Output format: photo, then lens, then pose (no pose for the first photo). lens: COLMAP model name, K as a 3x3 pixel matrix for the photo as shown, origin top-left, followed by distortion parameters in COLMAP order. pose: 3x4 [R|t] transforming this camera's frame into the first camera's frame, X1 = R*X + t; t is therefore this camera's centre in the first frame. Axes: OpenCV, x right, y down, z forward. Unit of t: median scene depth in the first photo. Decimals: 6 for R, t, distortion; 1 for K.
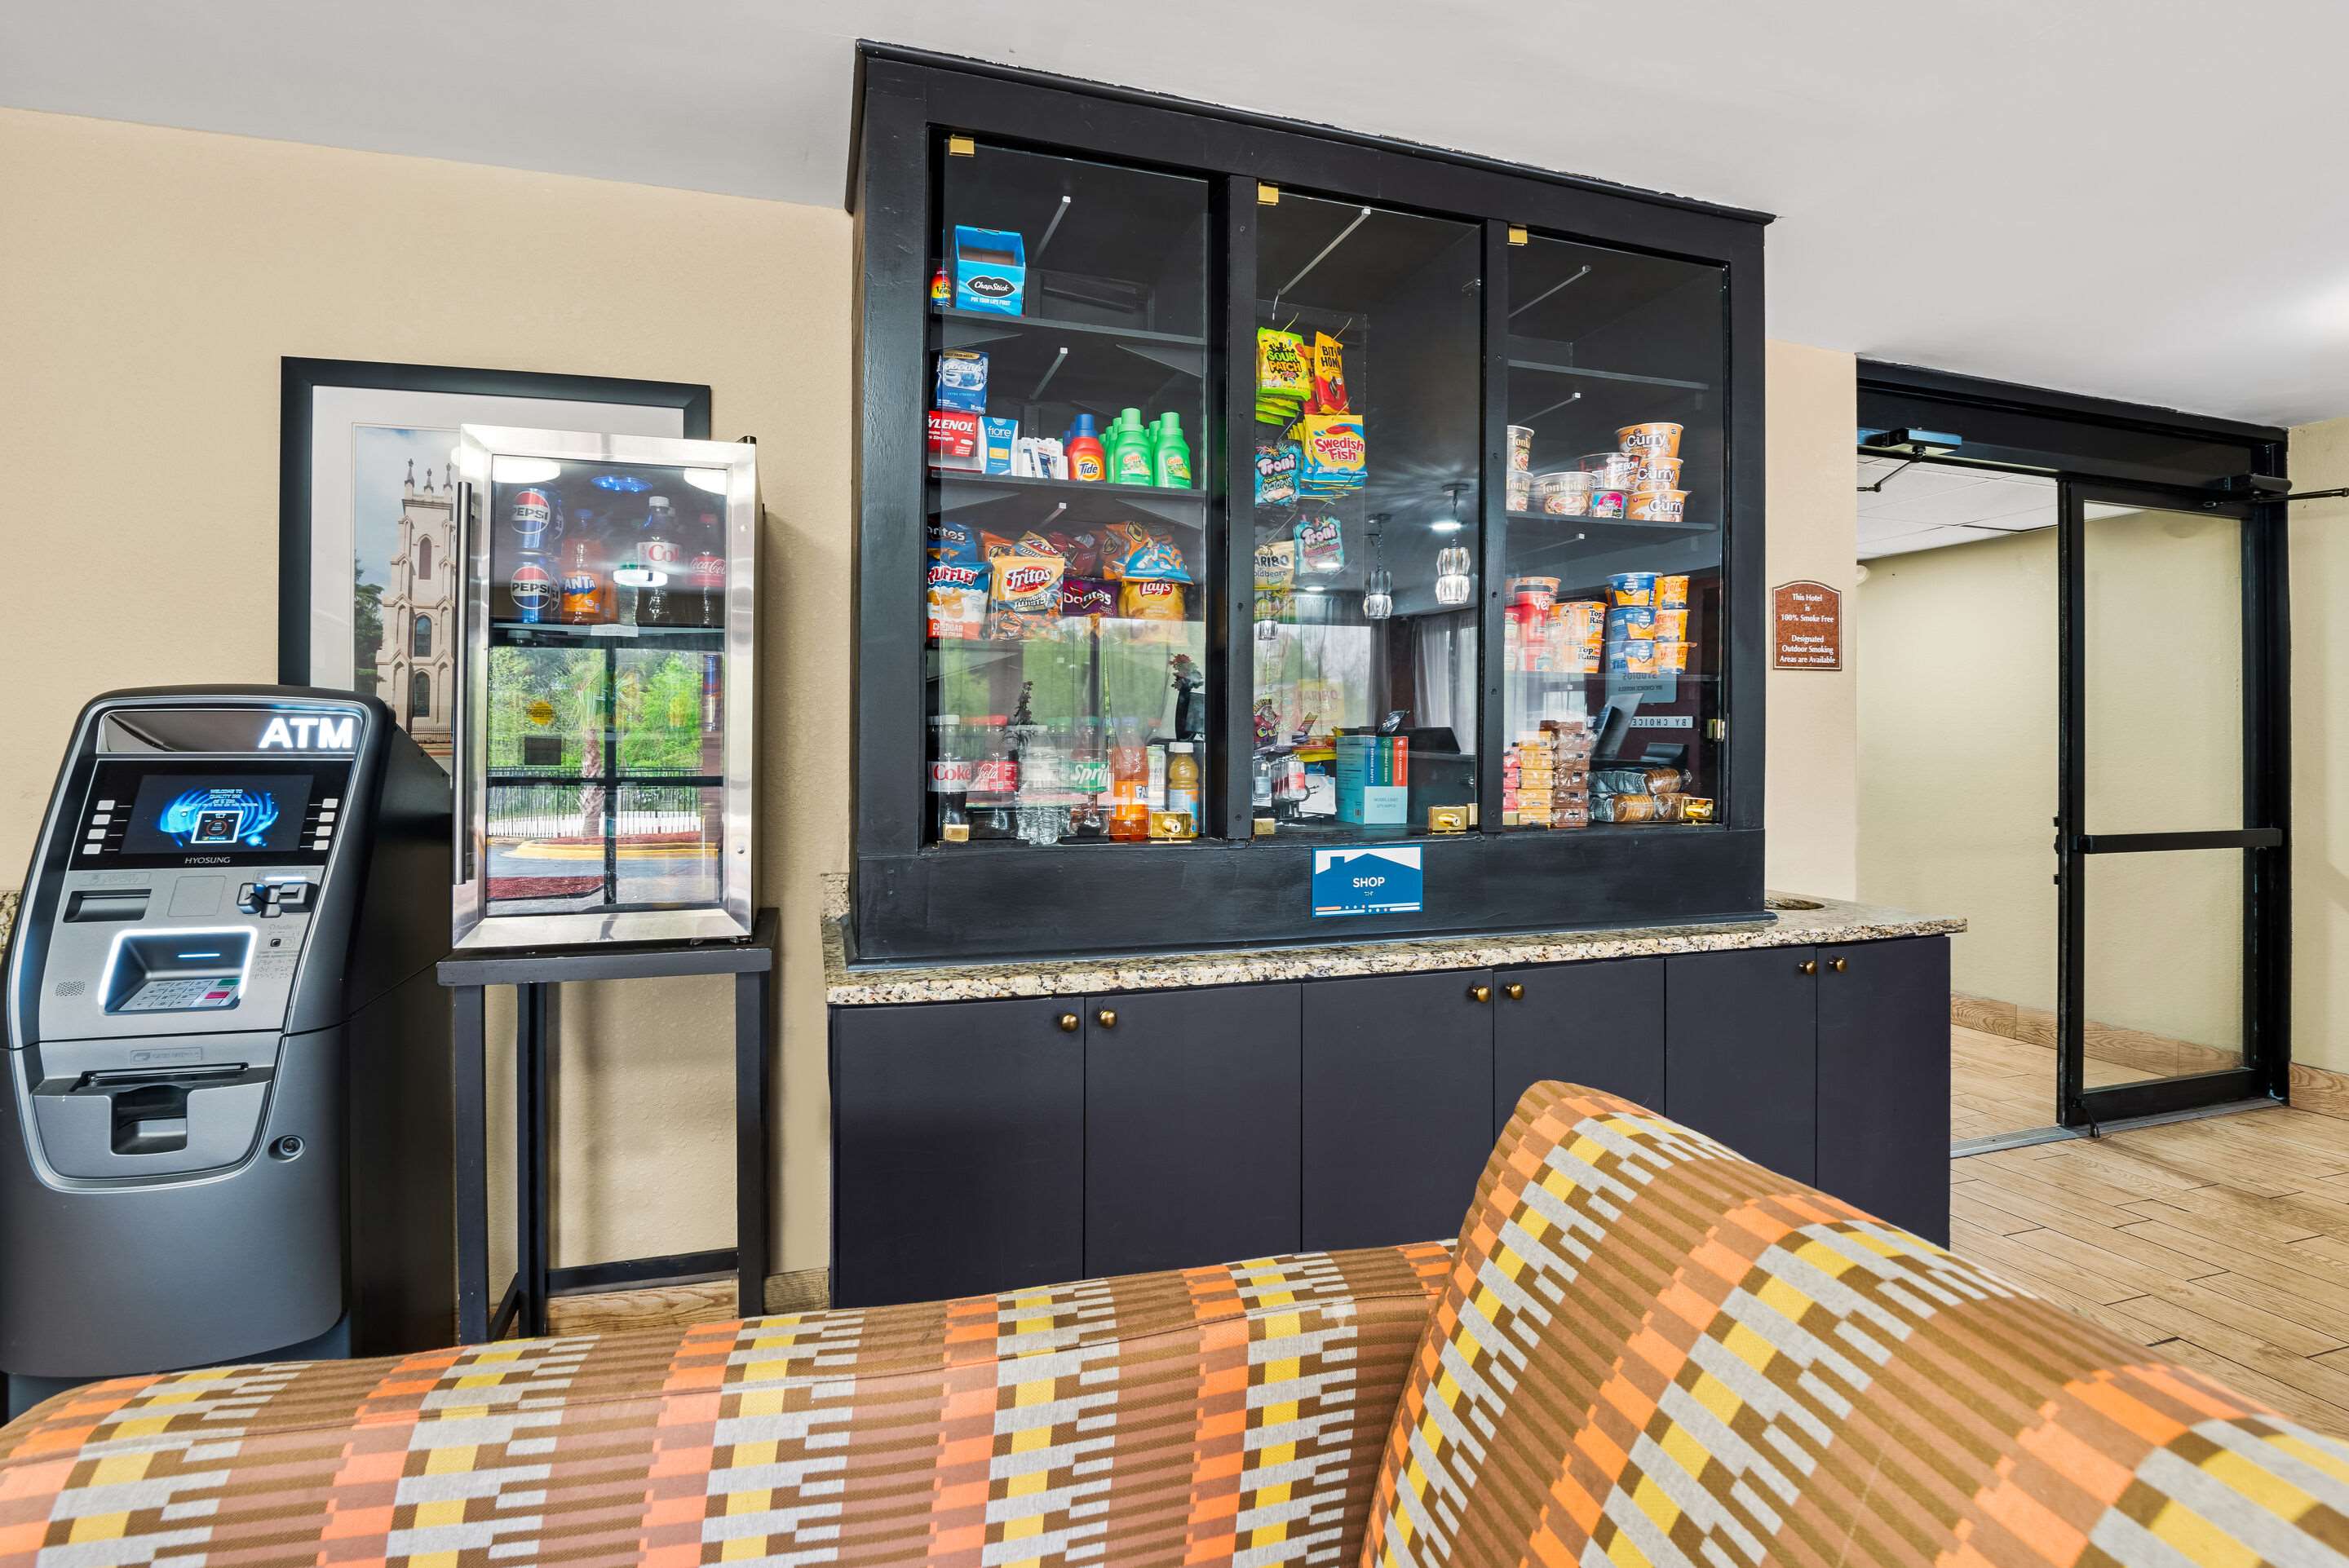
lens RADIAL K [[1073.7, 0, 1175.7], [0, 1073.7, 749.0], [0, 0, 1]] dist [-0.030068, 0.000288]
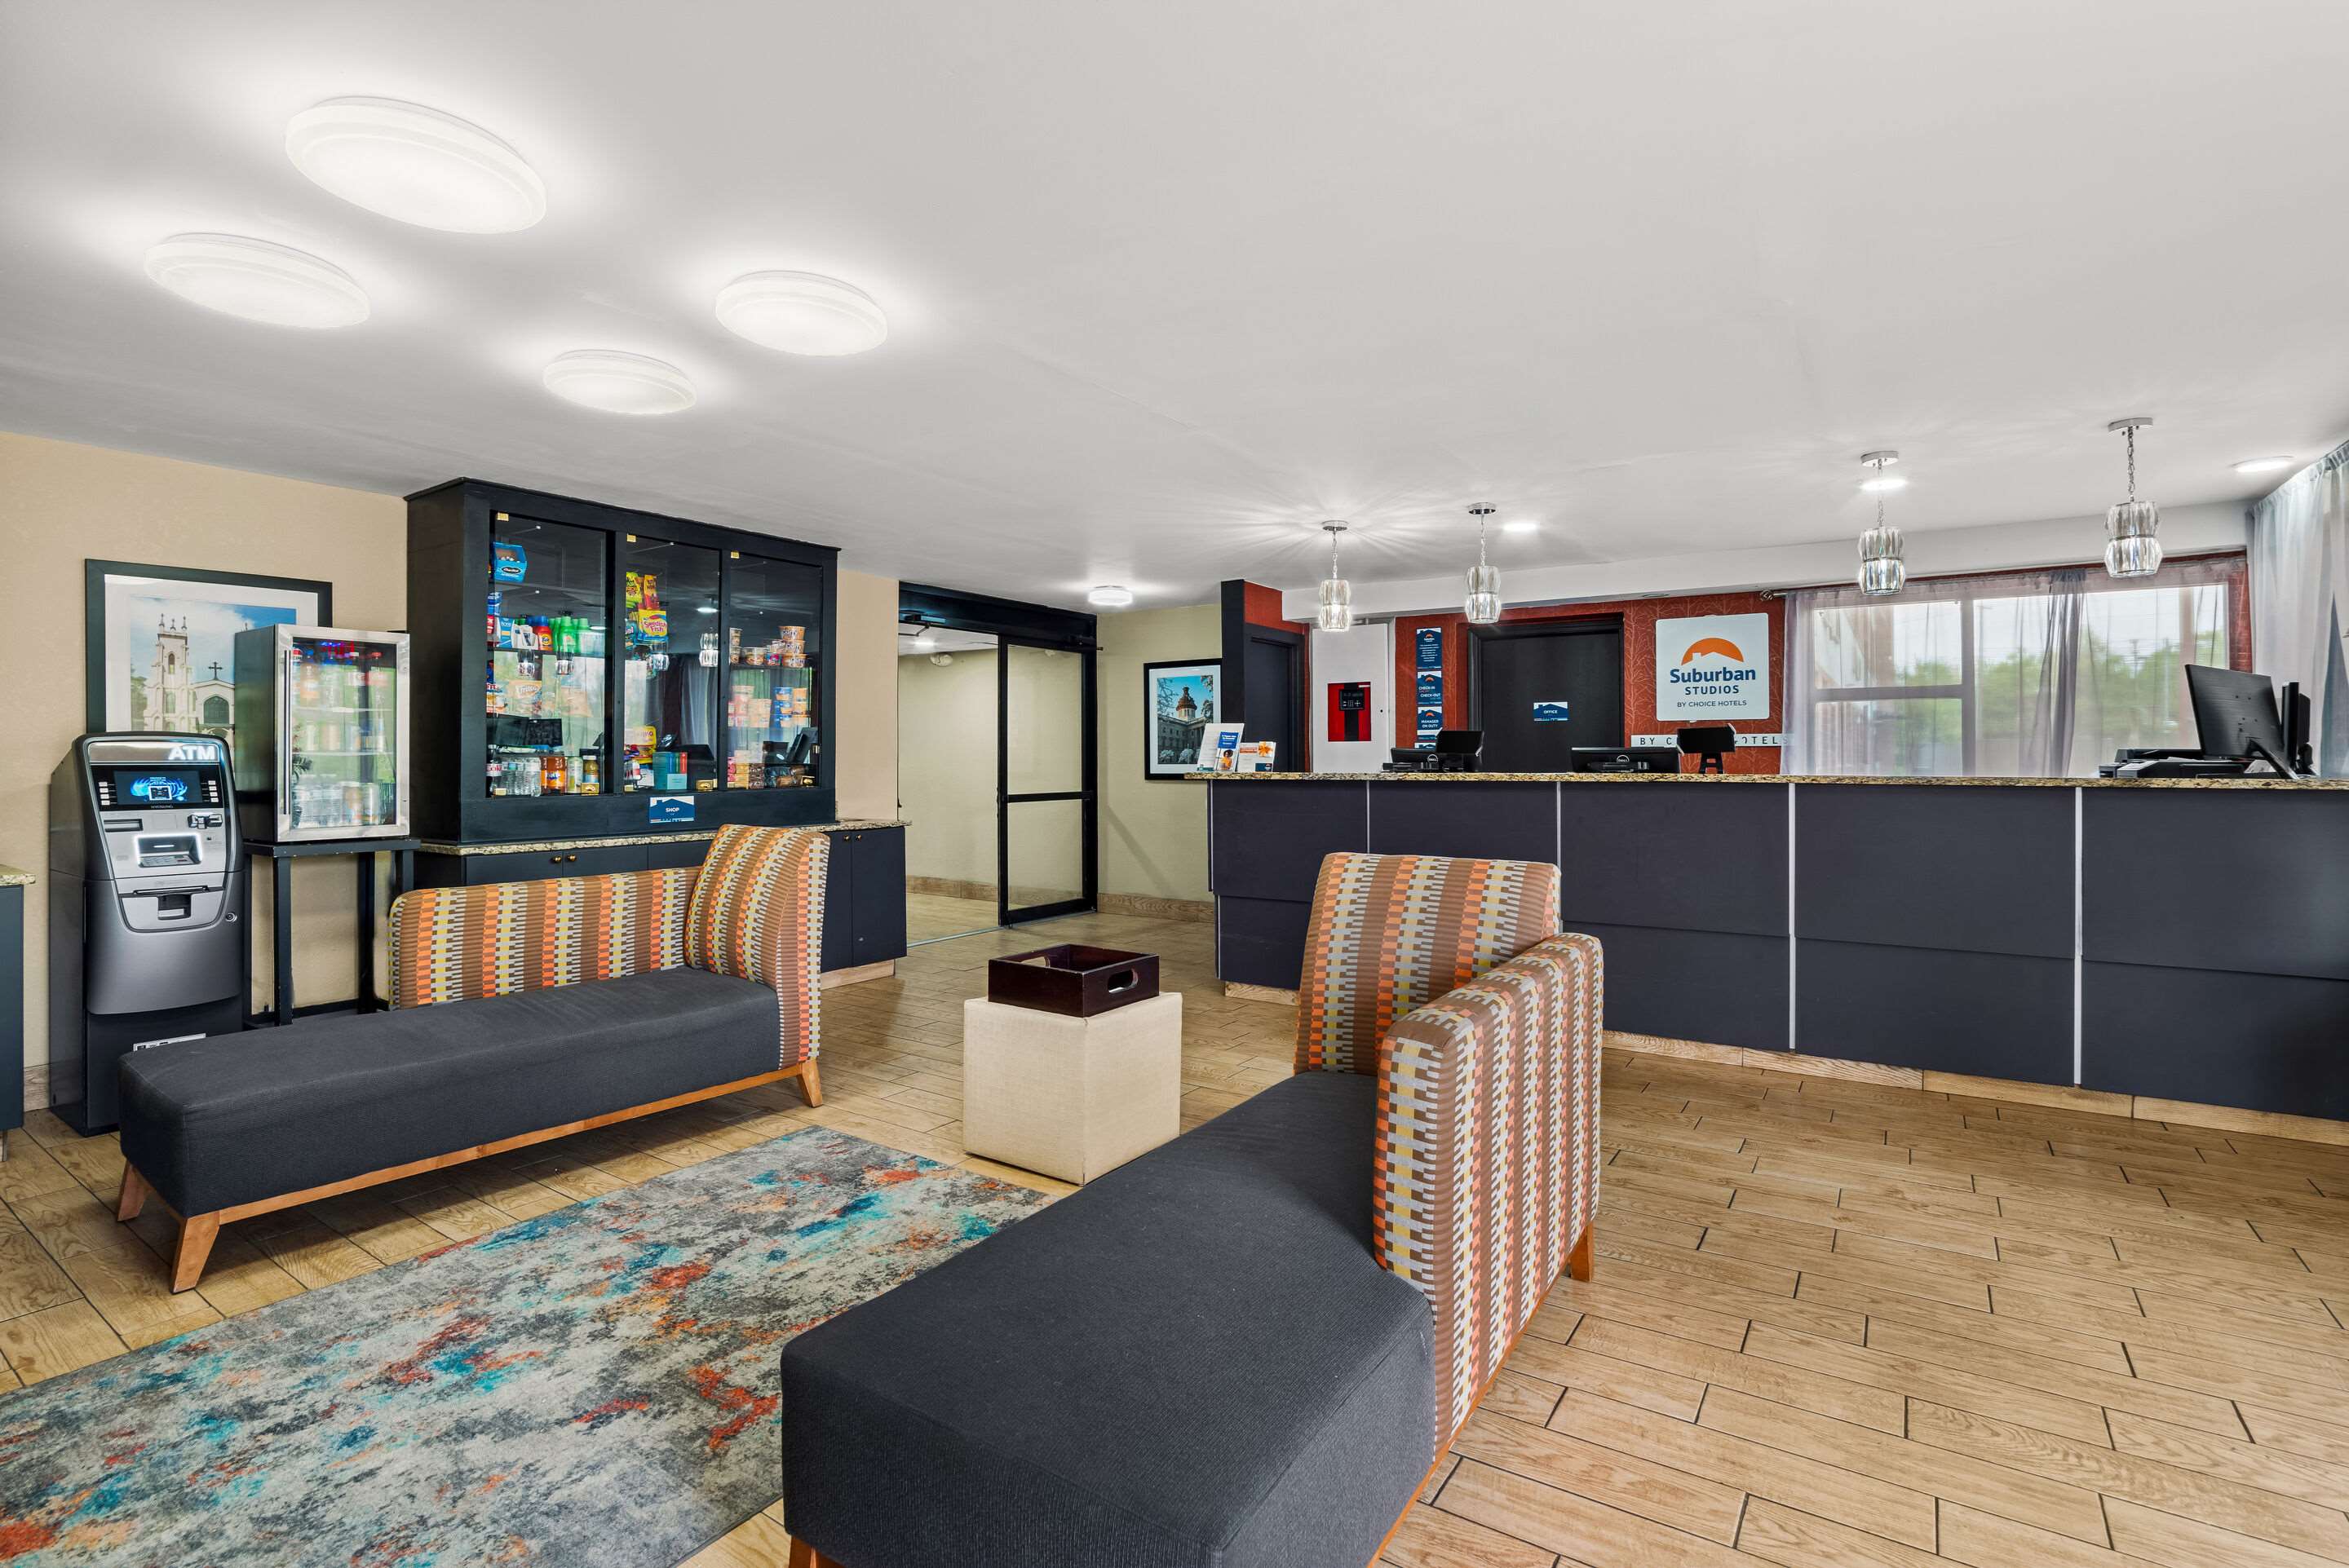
lens RADIAL K [[1073.7, 0, 1175.7], [0, 1073.7, 749.0], [0, 0, 1]] dist [-0.030068, 0.000288]
pose [[0.785988, 0.000145, 0.618242, -0.409672], [0.004554, 0.999971, -0.006025, 0.000200], [-0.618225, 0.007551, 0.785965, -1.586747]]
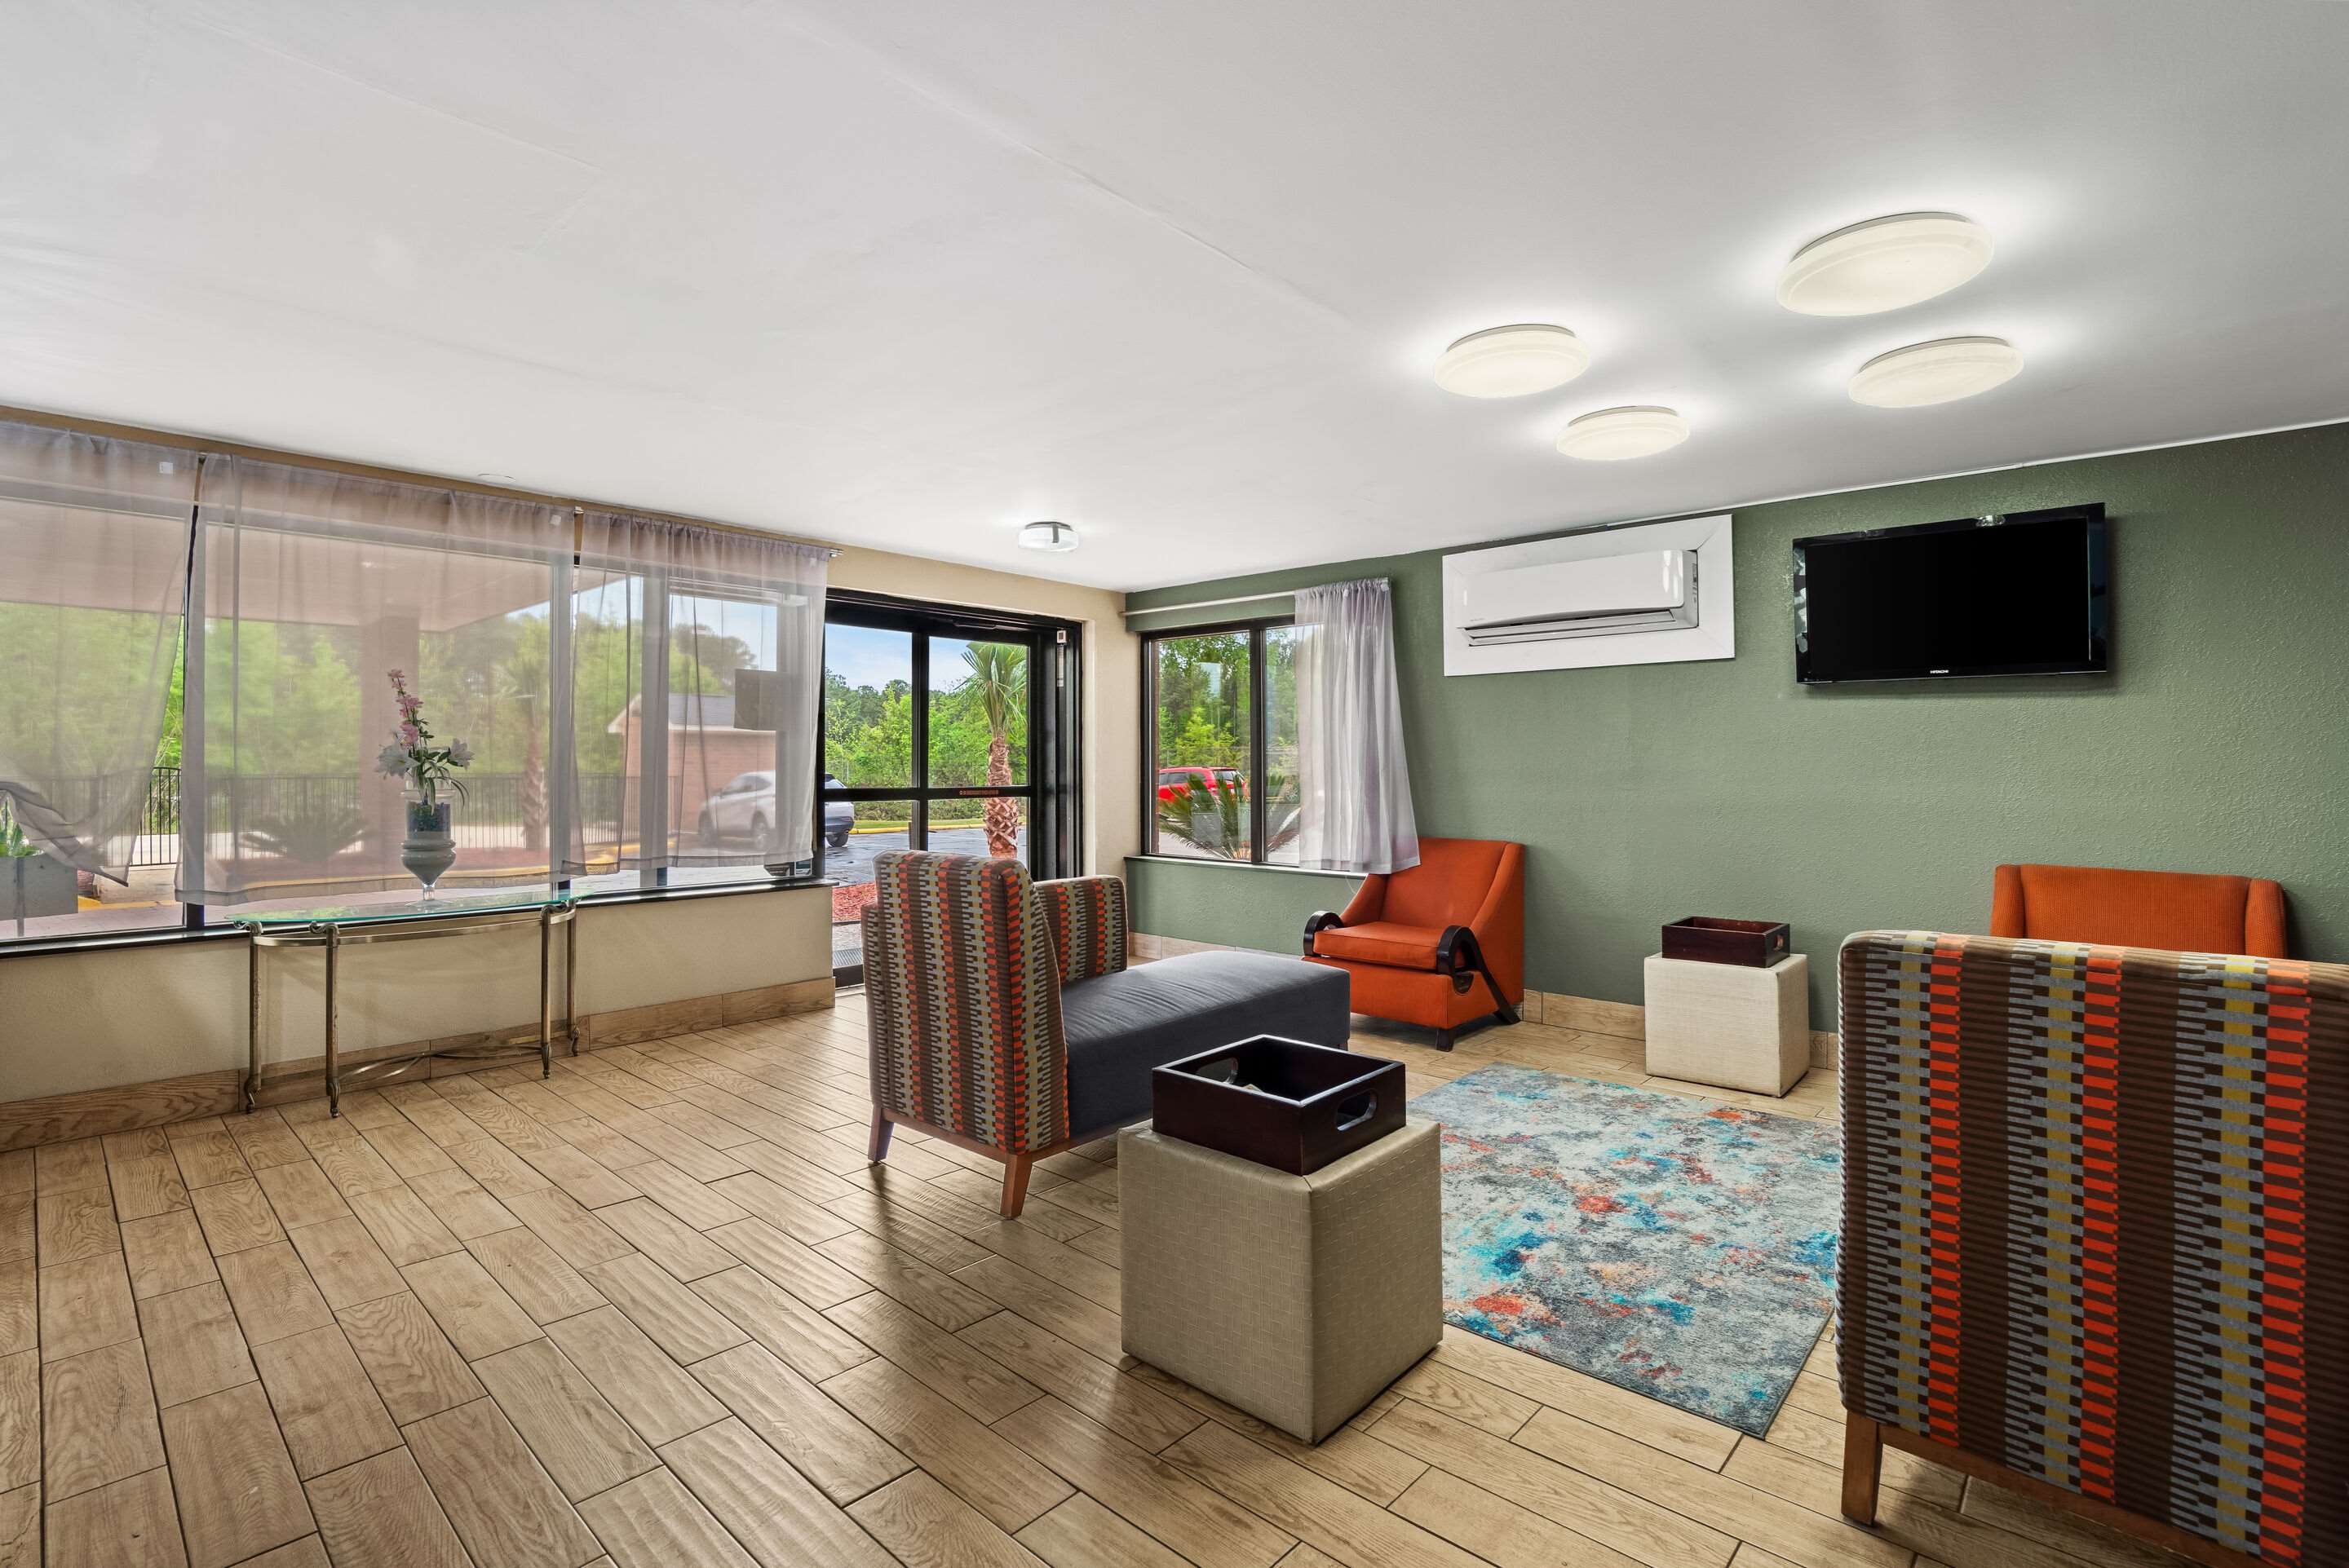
lens RADIAL K [[1073.7, 0, 1175.7], [0, 1073.7, 749.0], [0, 0, 1]] dist [-0.030068, 0.000288]
pose [[-0.856512, -0.010872, -0.516012, 1.041367], [-0.003713, 0.999882, -0.014905, -0.000092], [0.516114, -0.010850, -0.856451, 0.536750]]
